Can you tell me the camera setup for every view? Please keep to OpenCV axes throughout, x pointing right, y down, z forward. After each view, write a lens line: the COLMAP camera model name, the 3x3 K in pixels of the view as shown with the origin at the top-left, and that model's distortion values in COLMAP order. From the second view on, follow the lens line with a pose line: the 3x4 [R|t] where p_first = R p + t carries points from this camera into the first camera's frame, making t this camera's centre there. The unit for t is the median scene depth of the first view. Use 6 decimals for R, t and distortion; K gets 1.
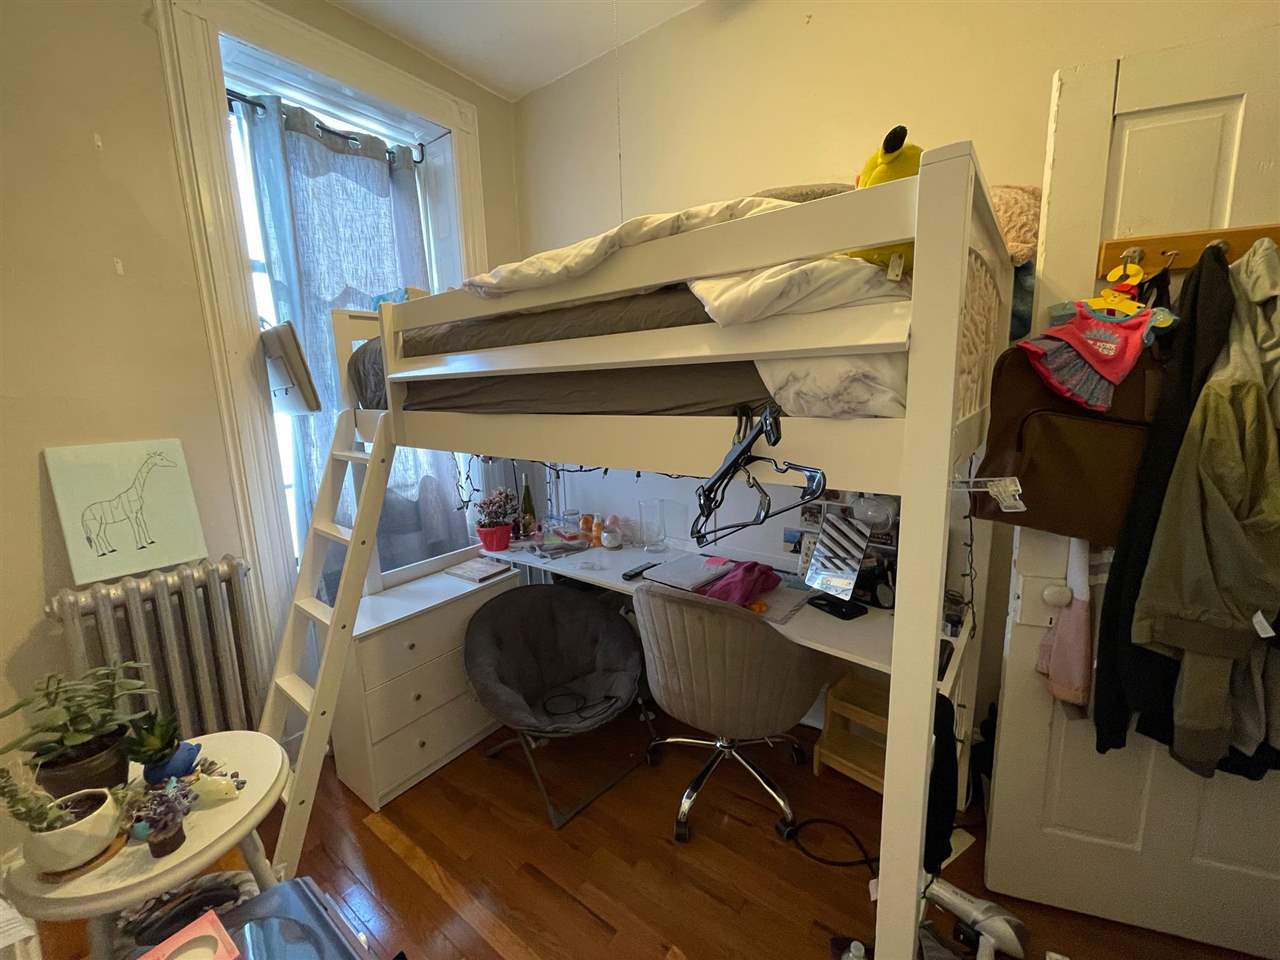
lens RADIAL K [[519.9, 0, 640.3], [0, 519.9, 473.1], [0, 0, 1]] dist [-0.002831, -0.000104]
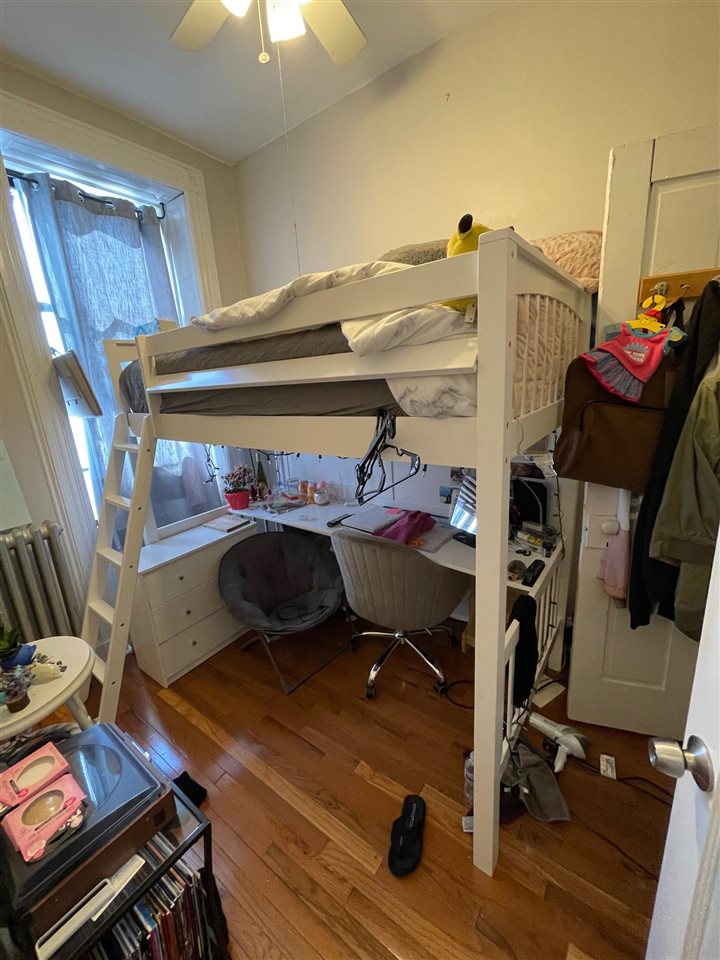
lens RADIAL K [[389.9, 0, 360.5], [0, 389.9, 479.9], [0, 0, 1]] dist [-0.002831, -0.000104]
pose [[0.999274, -0.038041, 0.002264, 0.081673], [0.037683, 0.995224, 0.090056, -0.019879], [-0.005679, -0.089906, 0.995934, -0.068013]]
